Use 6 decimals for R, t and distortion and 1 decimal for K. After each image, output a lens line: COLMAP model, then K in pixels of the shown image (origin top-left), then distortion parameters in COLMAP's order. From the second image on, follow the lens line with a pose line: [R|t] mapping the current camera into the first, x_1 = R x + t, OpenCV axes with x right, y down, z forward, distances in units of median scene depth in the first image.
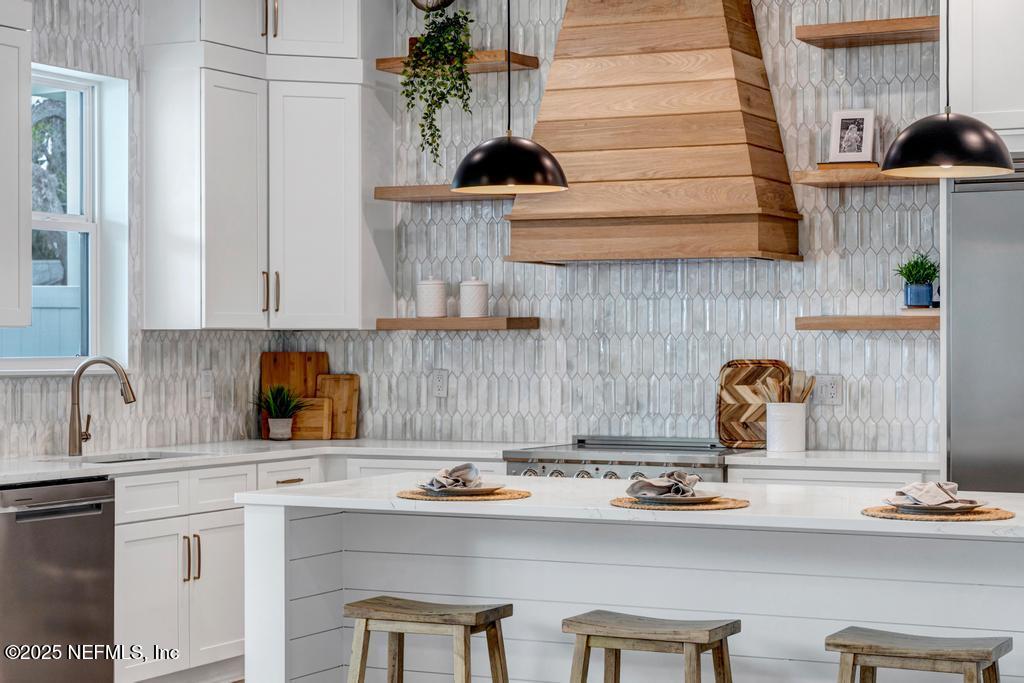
lens RADIAL K [[2024.7, 0, 512.0], [0, 2024.7, 341.5], [0, 0, 1]] dist [-0.015963, -0.055170]
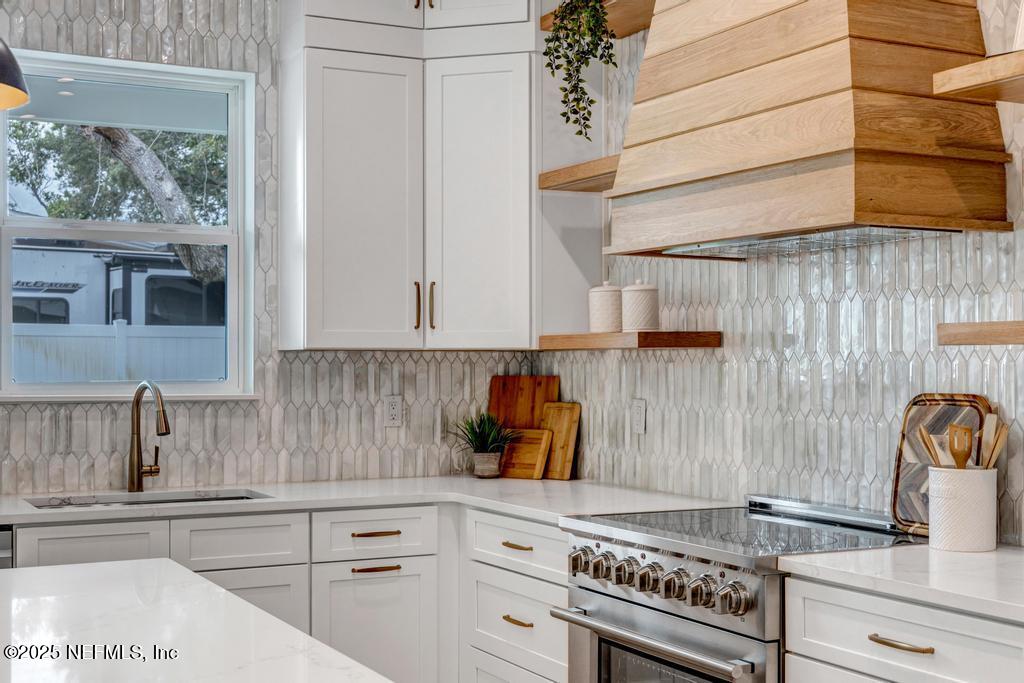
lens RADIAL K [[1359.1, 0, 512.0], [0, 1359.1, 341.5], [0, 0, 1]] dist [-0.000408, 0.000695]
pose [[0.807945, -0.008514, -0.589196, 0.248379], [-0.000212, 0.999891, -0.014739, -0.000925], [0.589258, 0.012033, 0.807856, 0.559781]]
